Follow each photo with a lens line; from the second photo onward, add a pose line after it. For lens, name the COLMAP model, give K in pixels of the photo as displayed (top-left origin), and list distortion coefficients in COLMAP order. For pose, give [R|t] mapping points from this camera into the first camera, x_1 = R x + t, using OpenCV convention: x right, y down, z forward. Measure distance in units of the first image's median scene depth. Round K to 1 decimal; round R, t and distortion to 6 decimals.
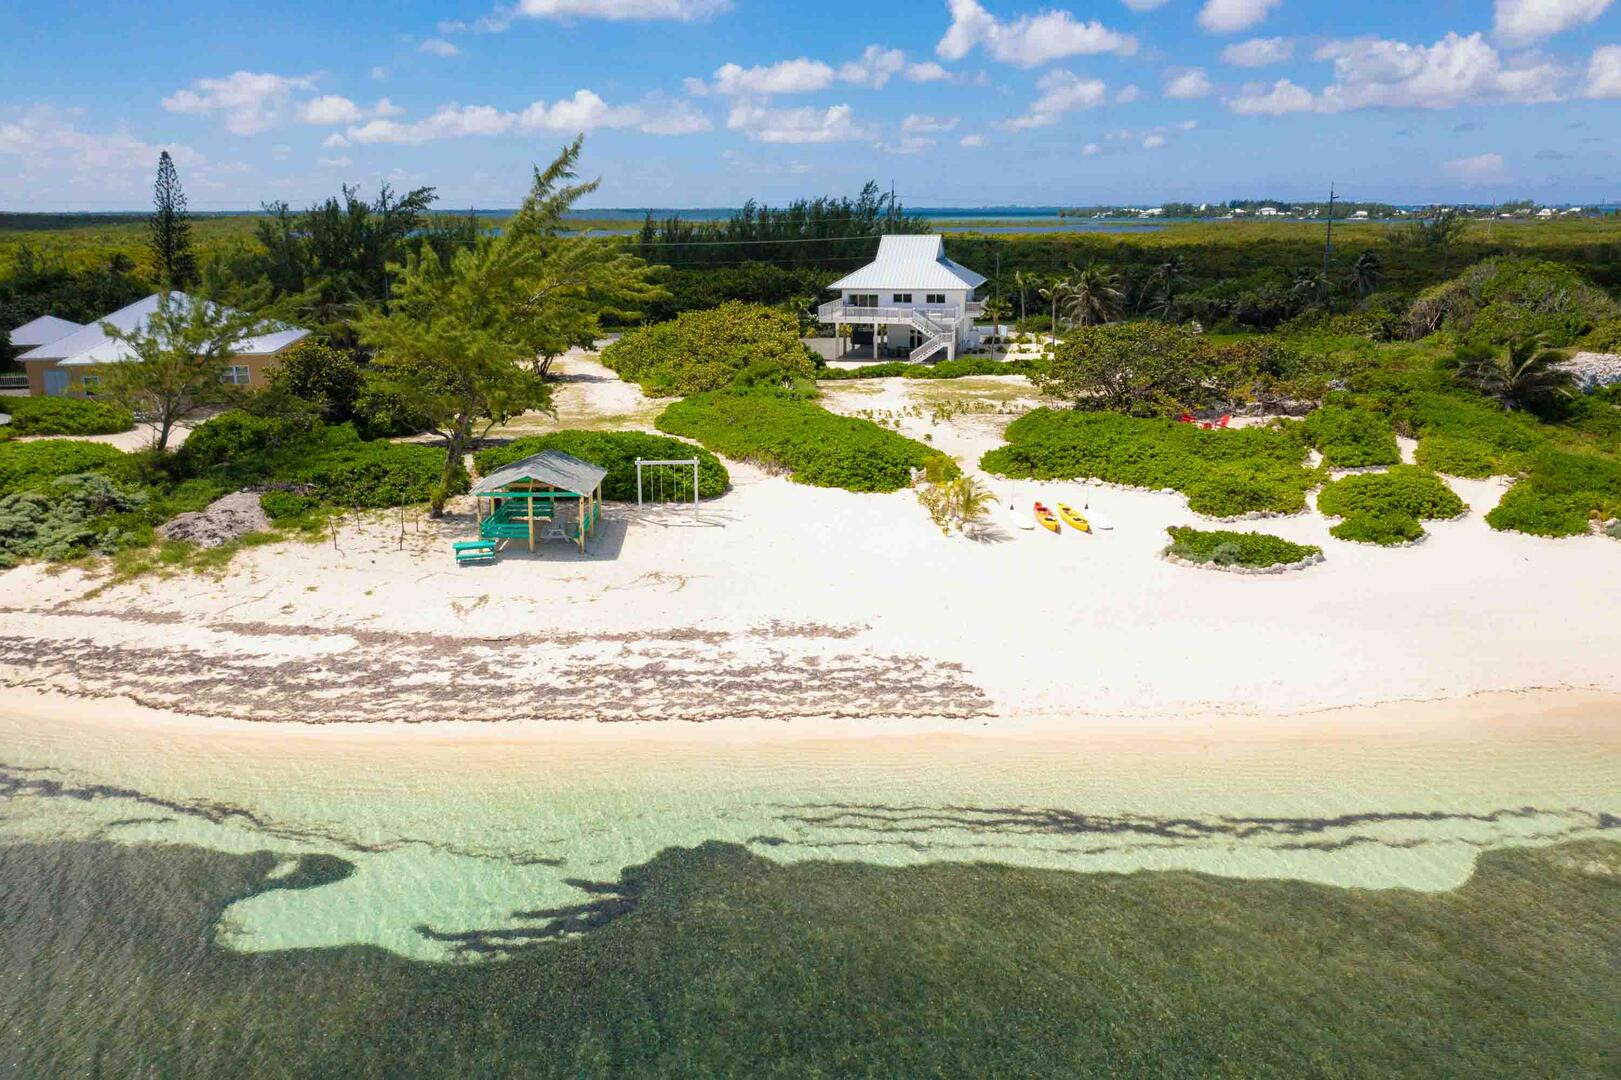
lens RADIAL K [[1192.6, 0, 810.5], [0, 1192.6, 540.0], [0, 0, 1]] dist [-0.012697, 0.005624]
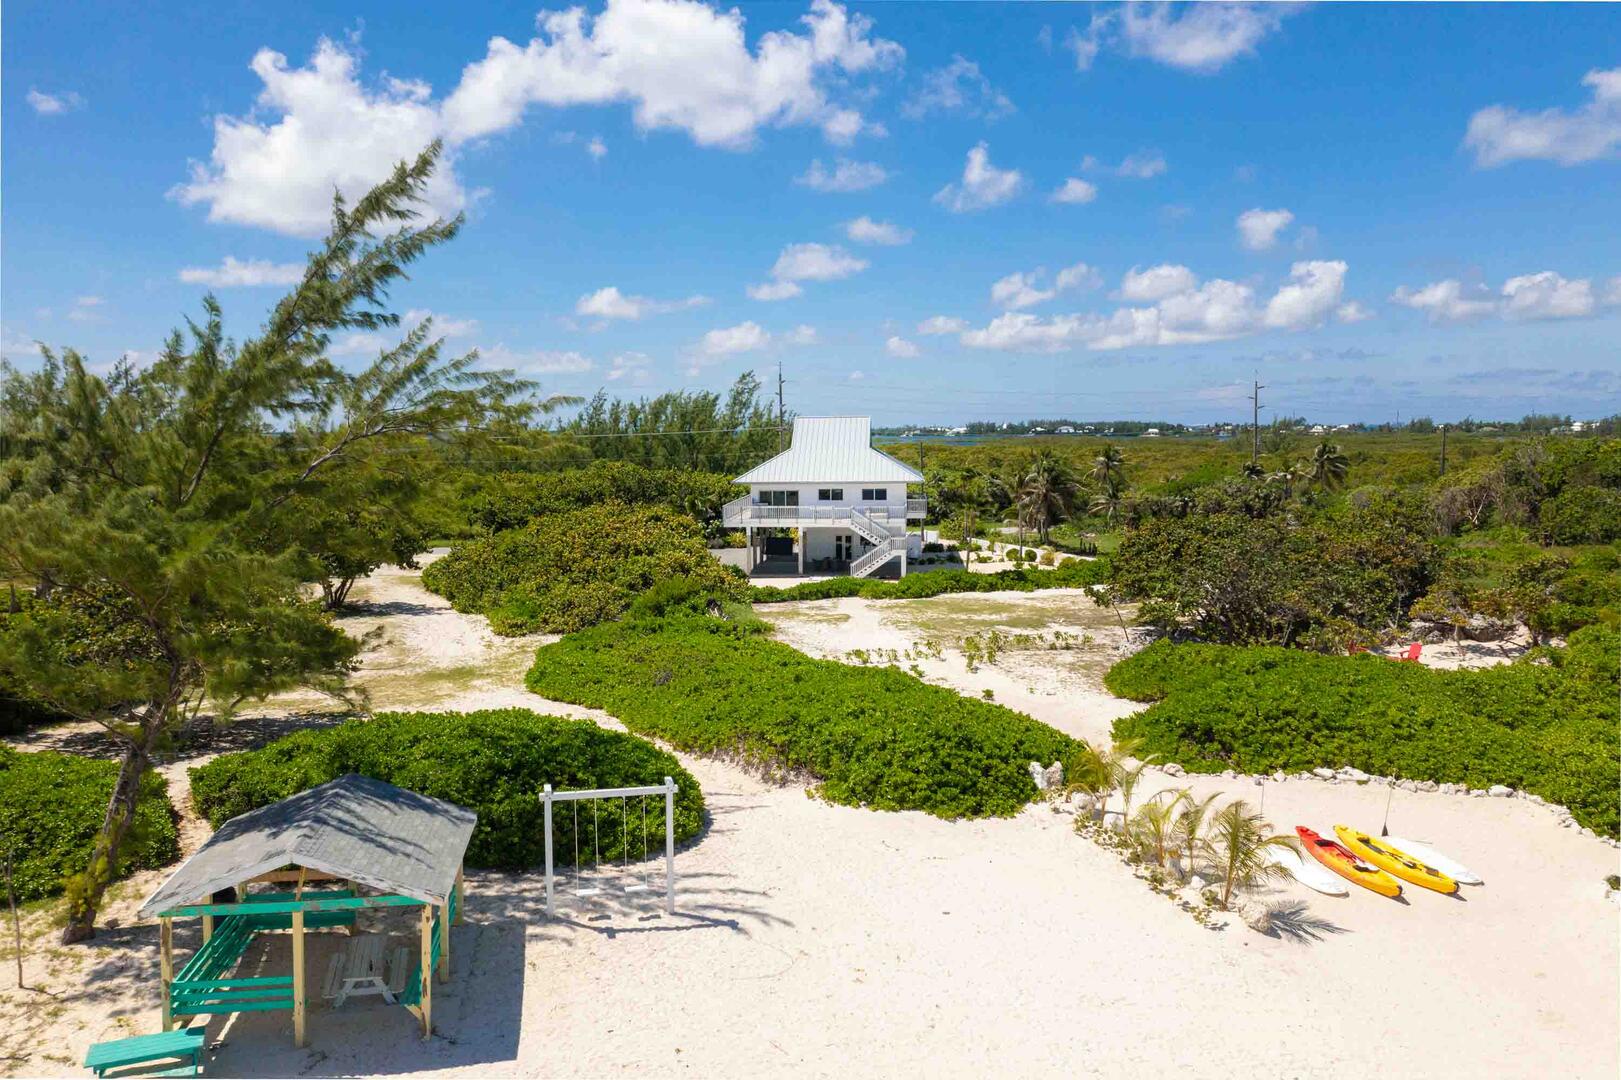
lens RADIAL K [[1192.6, 0, 810.5], [0, 1192.6, 540.0], [0, 0, 1]] dist [-0.012697, 0.005624]
pose [[0.987120, -0.014344, 0.159340, -0.072668], [0.042720, 0.983442, -0.176119, -0.048622], [-0.154175, 0.180657, 0.971387, 0.322258]]
